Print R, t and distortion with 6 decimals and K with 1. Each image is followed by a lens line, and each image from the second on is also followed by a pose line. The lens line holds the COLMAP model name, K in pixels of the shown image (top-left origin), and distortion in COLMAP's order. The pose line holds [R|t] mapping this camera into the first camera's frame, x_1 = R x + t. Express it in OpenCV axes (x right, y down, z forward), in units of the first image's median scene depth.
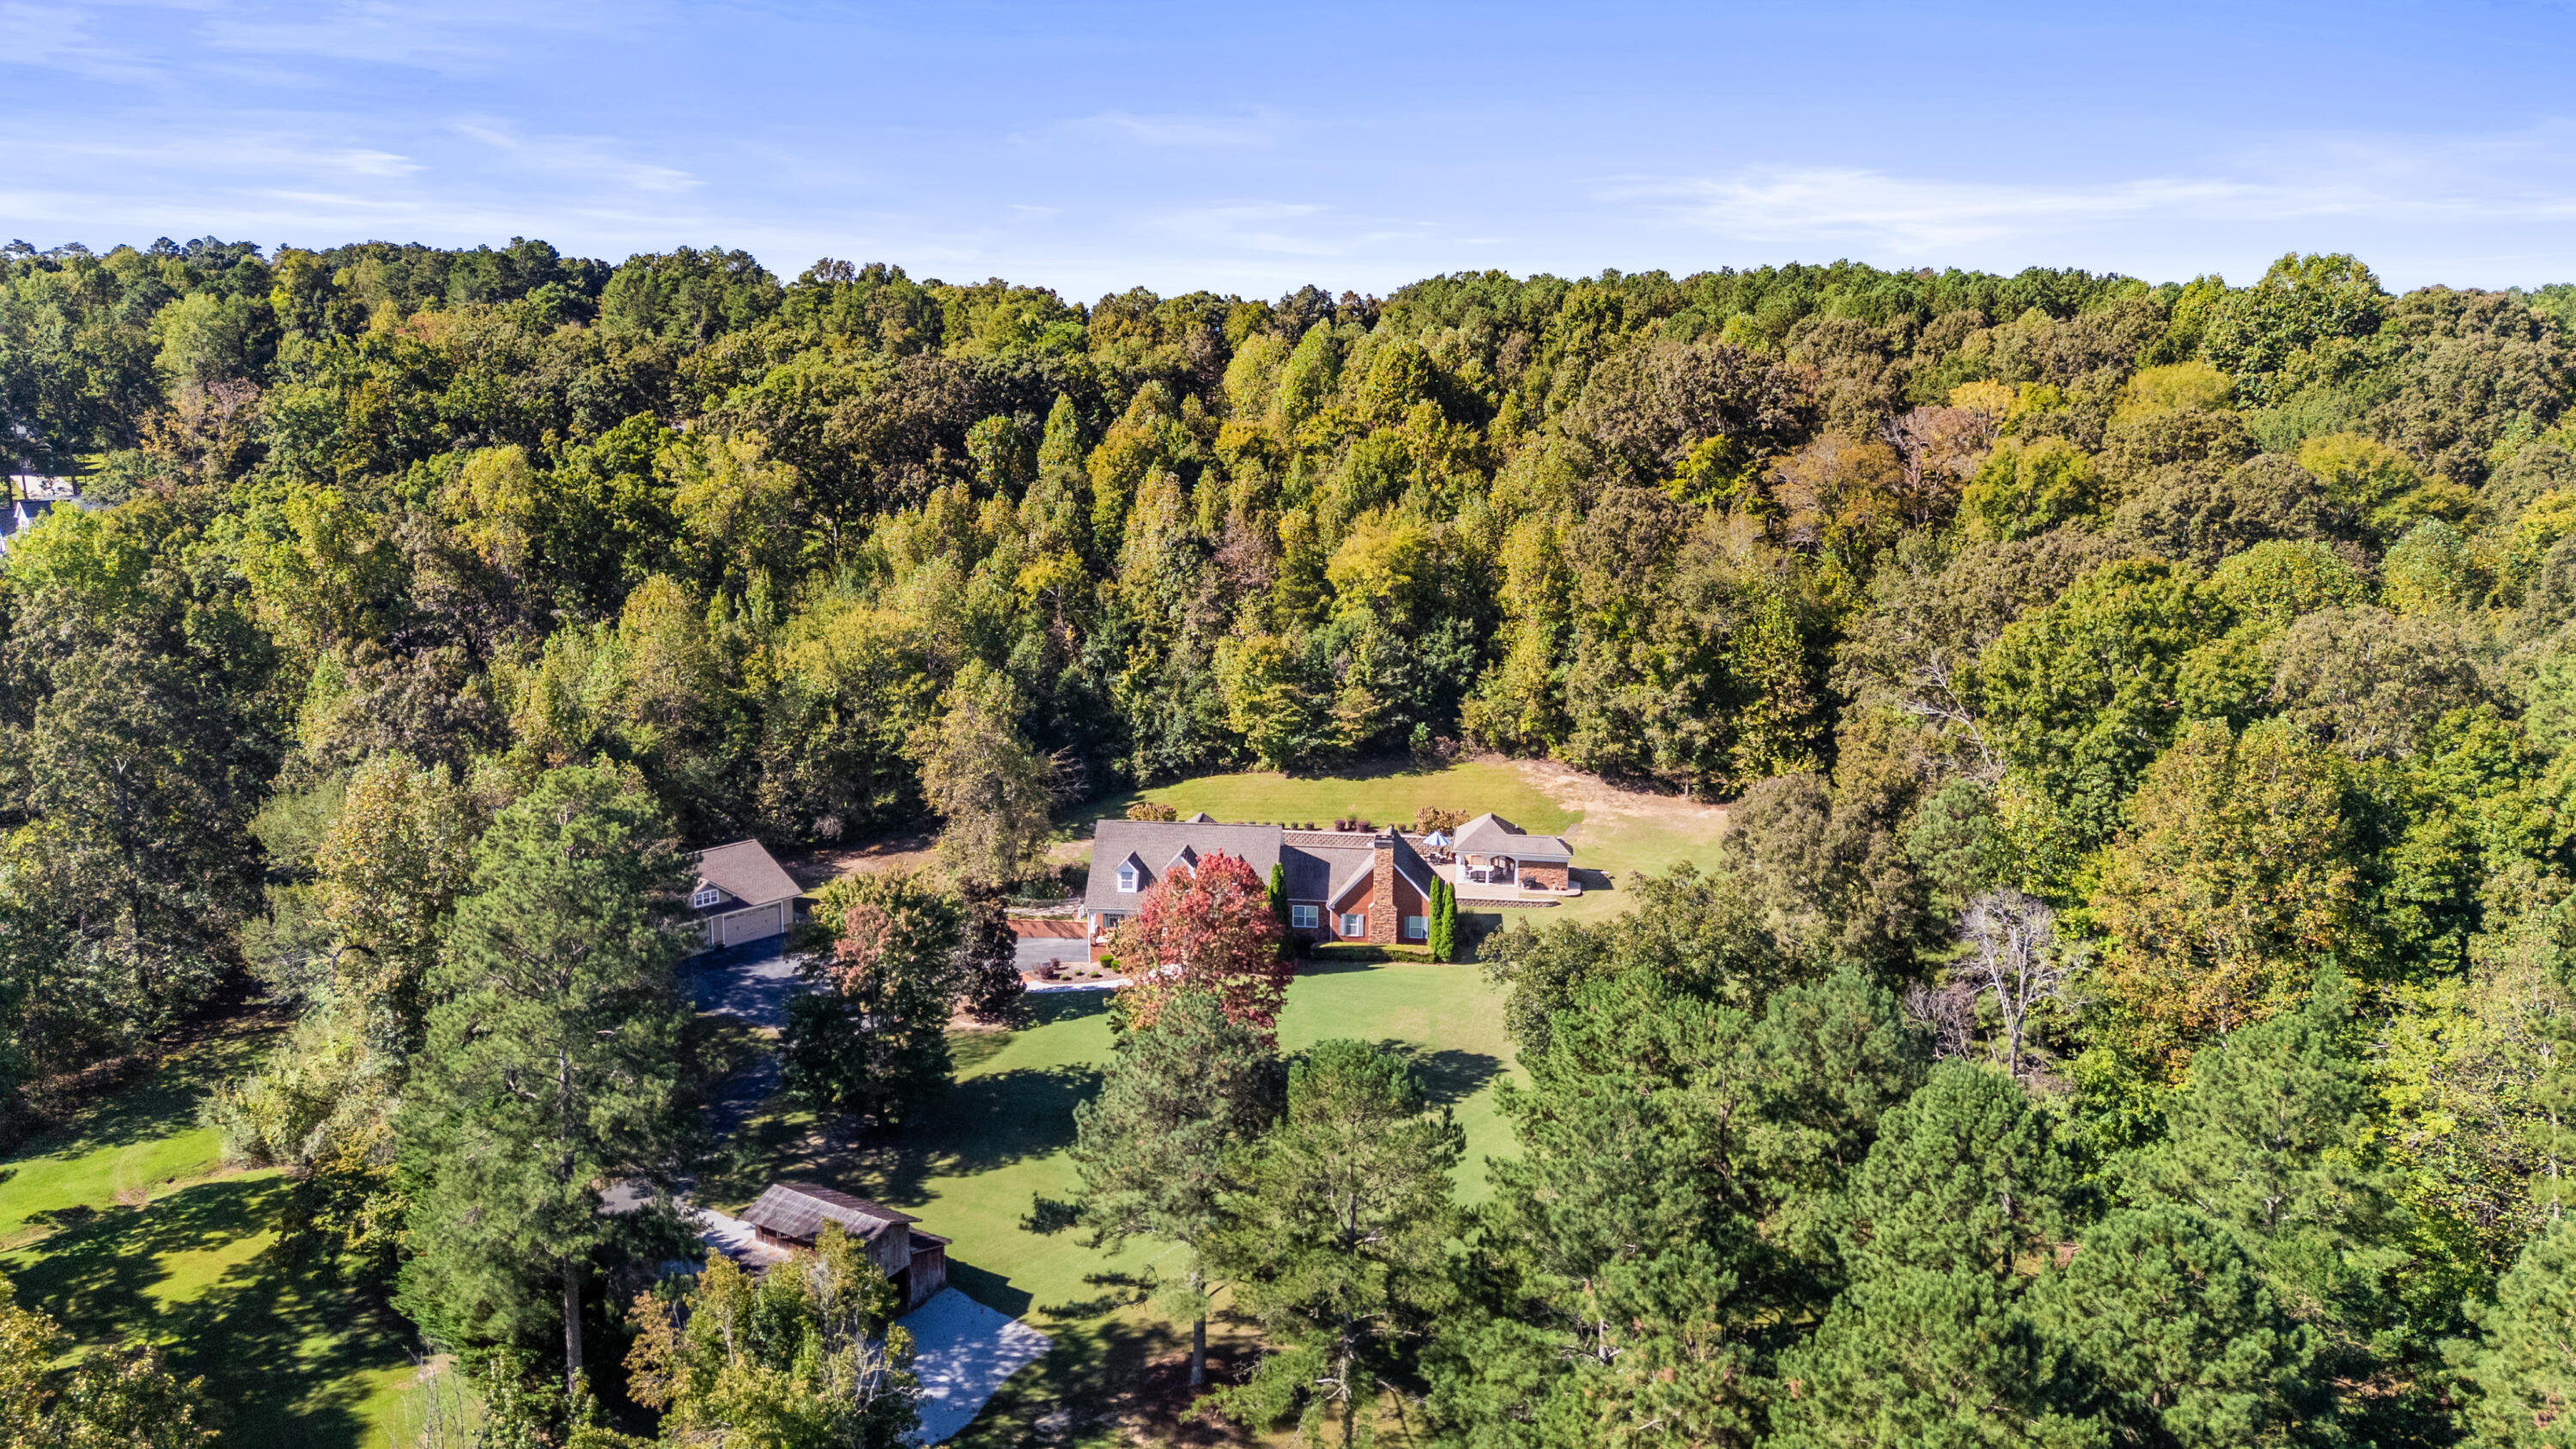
lens RADIAL K [[1896.2, 0, 1290.8], [0, 1896.2, 732.7], [0, 0, 1]] dist [0.091091, -0.103756]
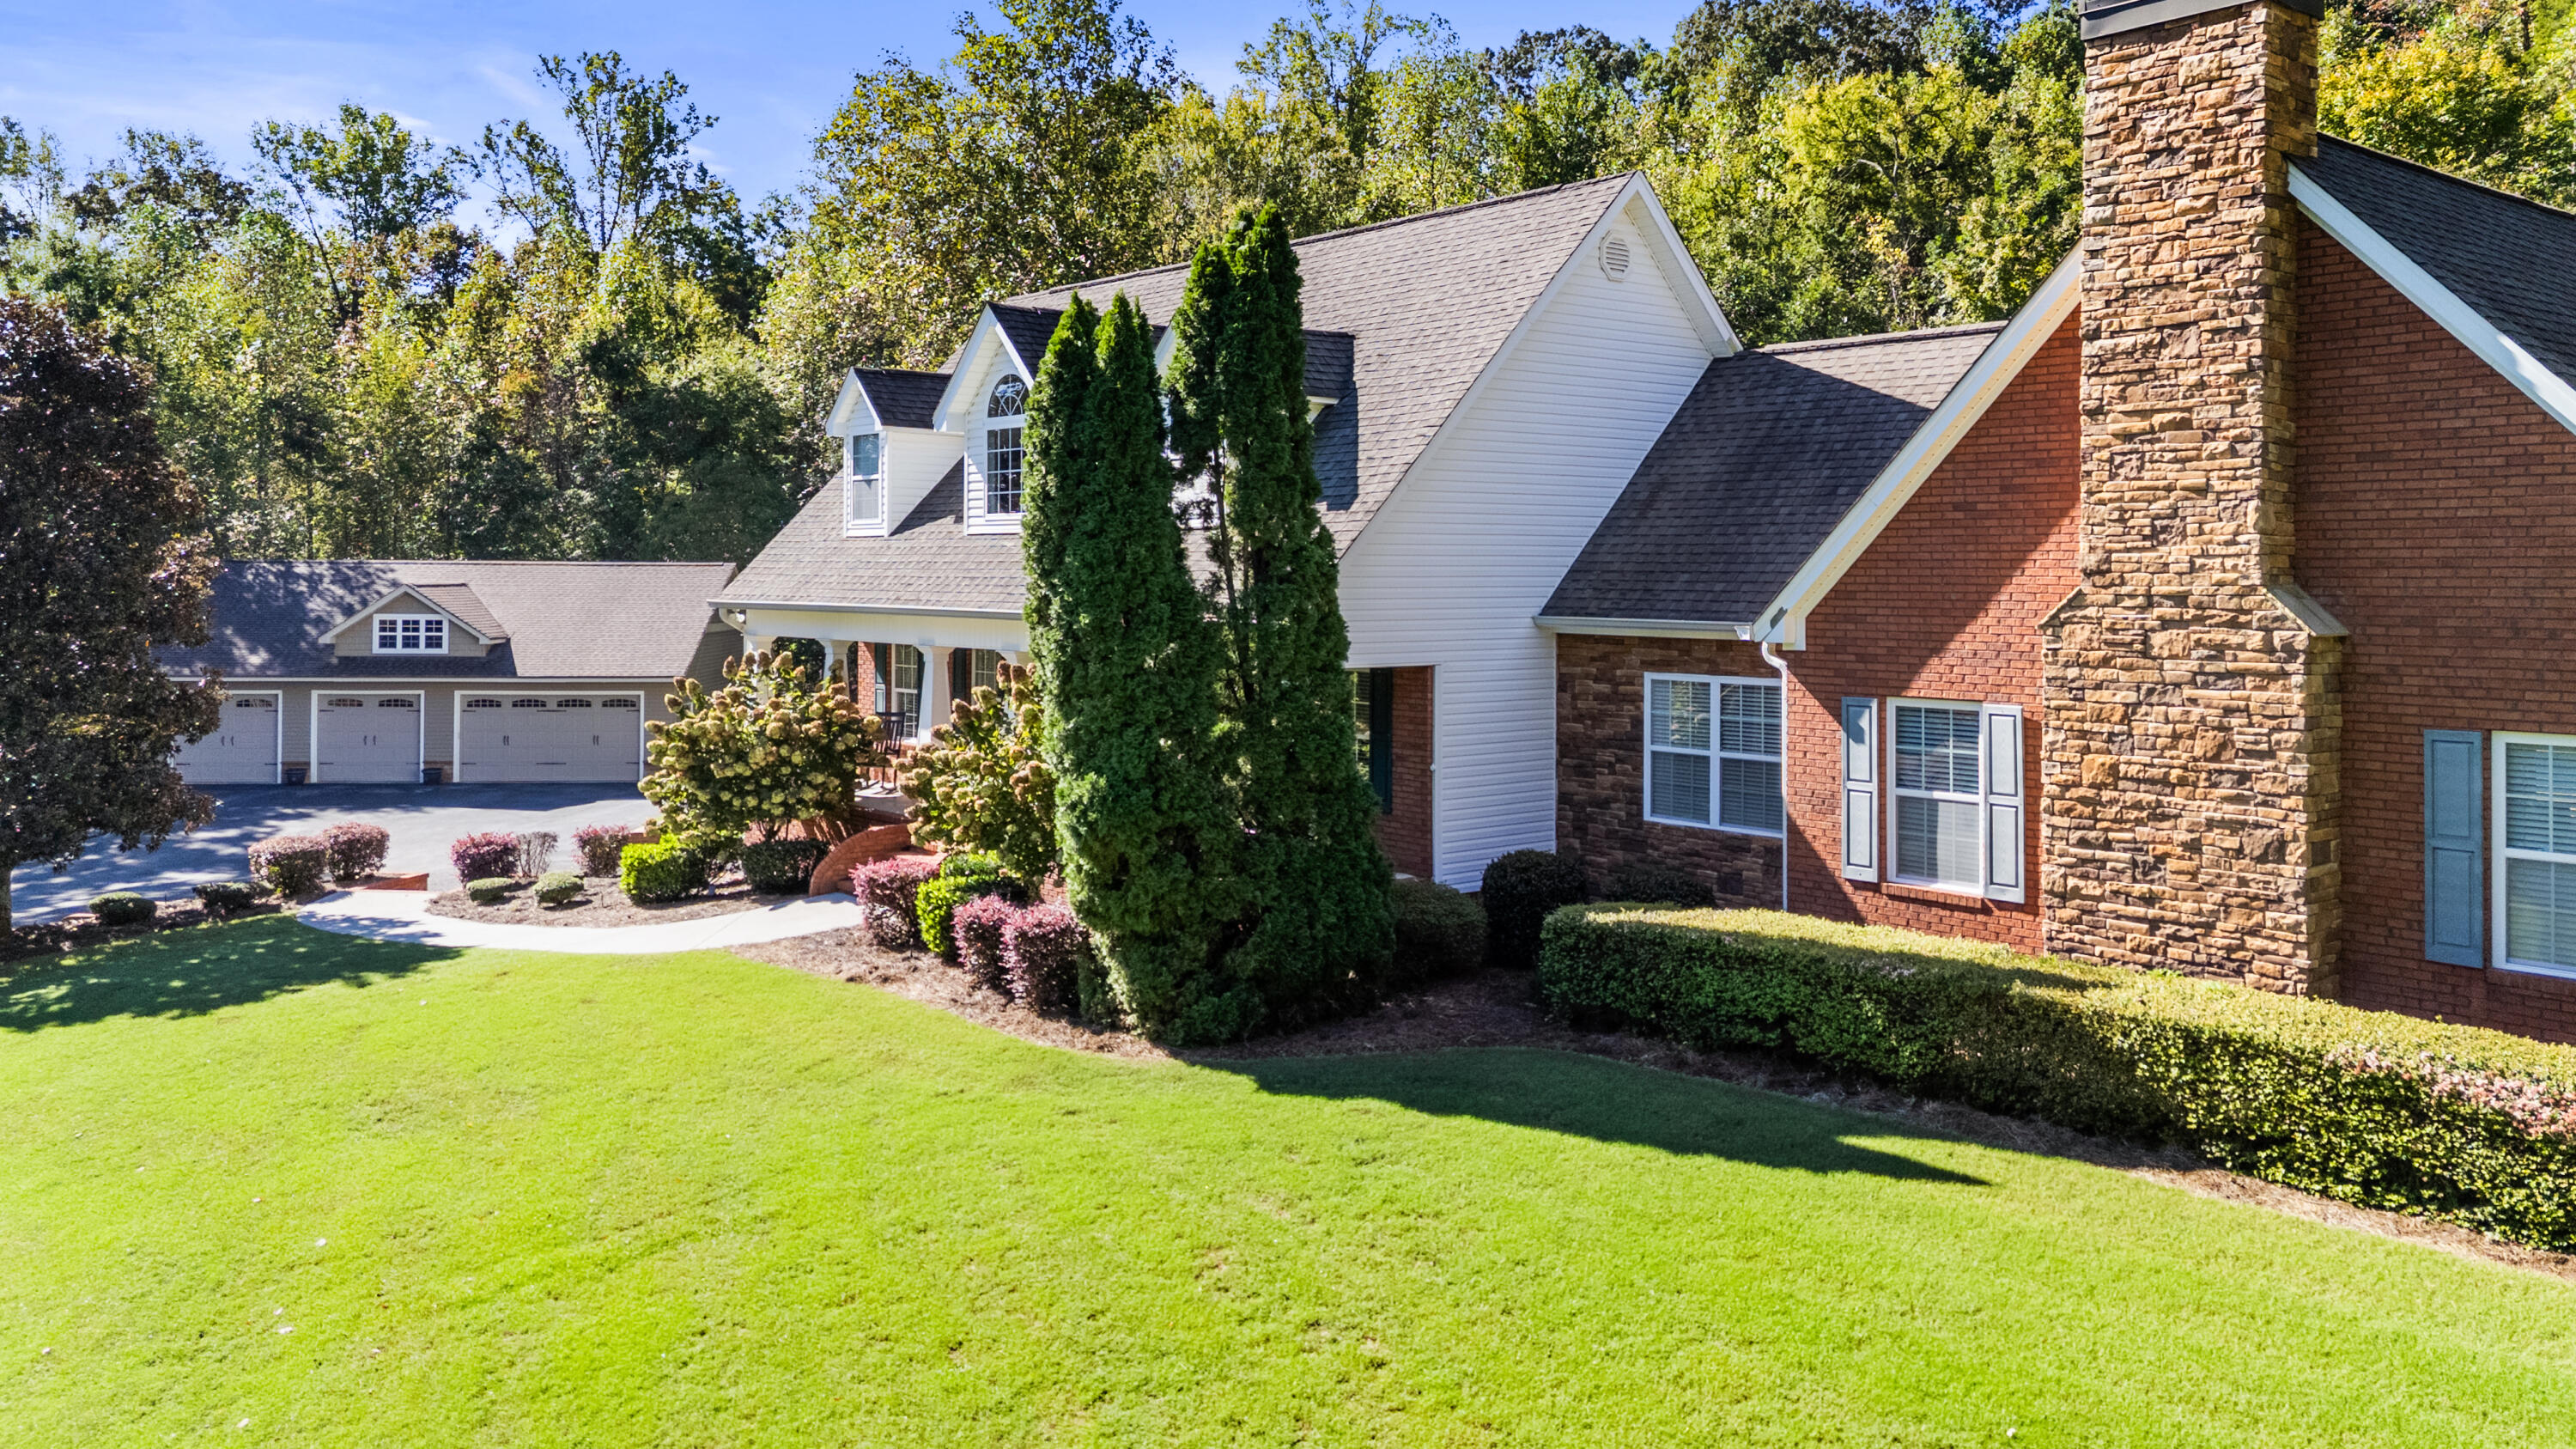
lens RADIAL K [[1942.5, 0, 1212.6], [0, 1942.5, 573.5], [0, 0, 1]] dist [-0.001674, 0.015210]
pose [[0.689907, -0.002890, -0.723892, 0.070648], [-0.144541, 0.979305, -0.141666, 0.089099], [0.709321, 0.202368, 0.675212, 0.707224]]
